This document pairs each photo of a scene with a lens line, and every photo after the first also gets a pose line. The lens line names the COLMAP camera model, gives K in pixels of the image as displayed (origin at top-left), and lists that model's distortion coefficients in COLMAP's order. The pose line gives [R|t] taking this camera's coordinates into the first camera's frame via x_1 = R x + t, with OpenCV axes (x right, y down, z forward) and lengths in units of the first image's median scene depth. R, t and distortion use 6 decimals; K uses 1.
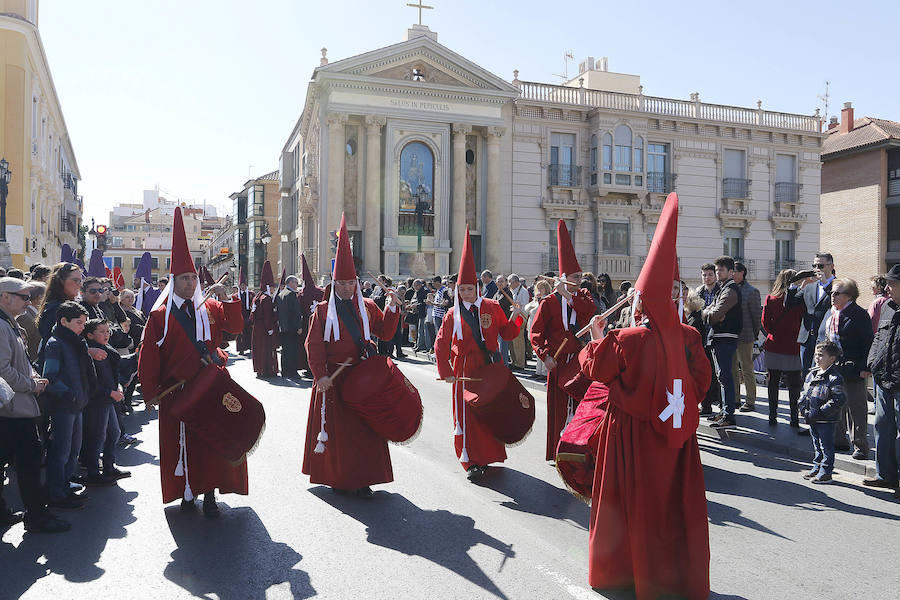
lens RADIAL K [[709.1, 0, 442.8], [0, 709.1, 298.0], [0, 0, 1]] dist [-0.093620, 0.064031]
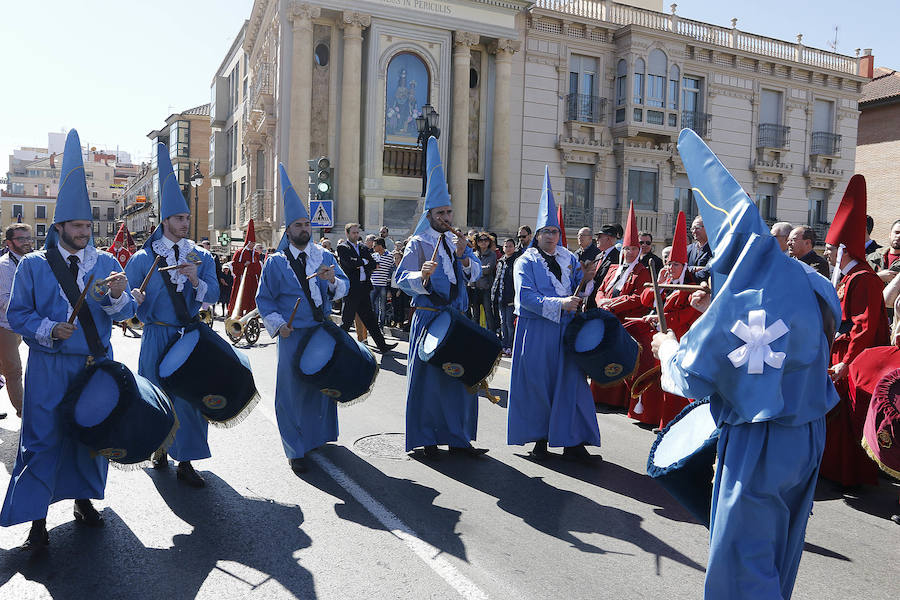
lens RADIAL K [[709.1, 0, 442.8], [0, 709.1, 298.0], [0, 0, 1]] dist [-0.093620, 0.064031]
pose [[0.993936, 0.012838, 0.109204, -0.071264], [-0.019165, 0.998185, 0.057087, -0.001952], [-0.108273, -0.058833, 0.992379, 0.210753]]
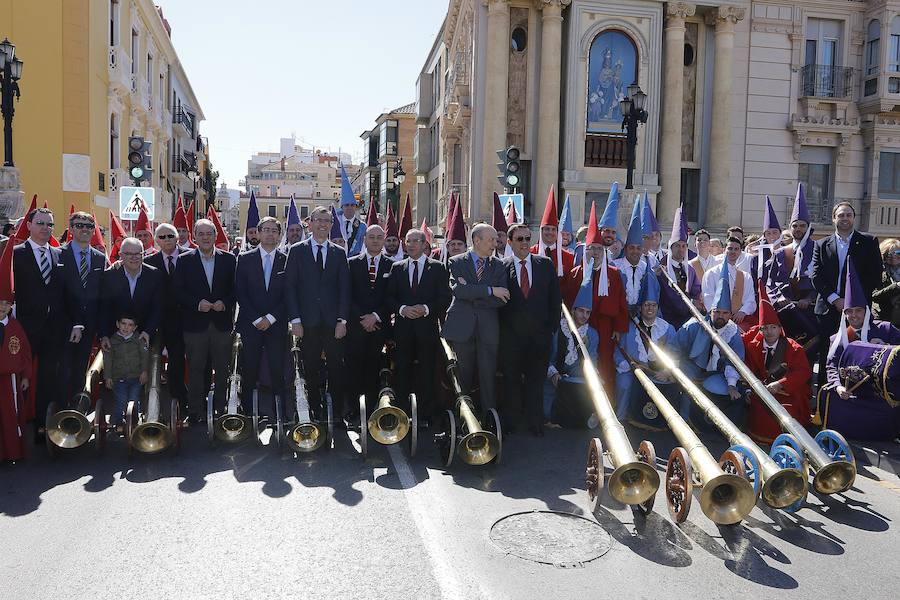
lens RADIAL K [[709.1, 0, 442.8], [0, 709.1, 298.0], [0, 0, 1]] dist [-0.093620, 0.064031]
pose [[0.982578, 0.029903, -0.183431, -0.061309], [-0.017424, 0.997446, 0.069273, -0.005087], [0.185033, -0.064870, 0.980589, 0.259096]]
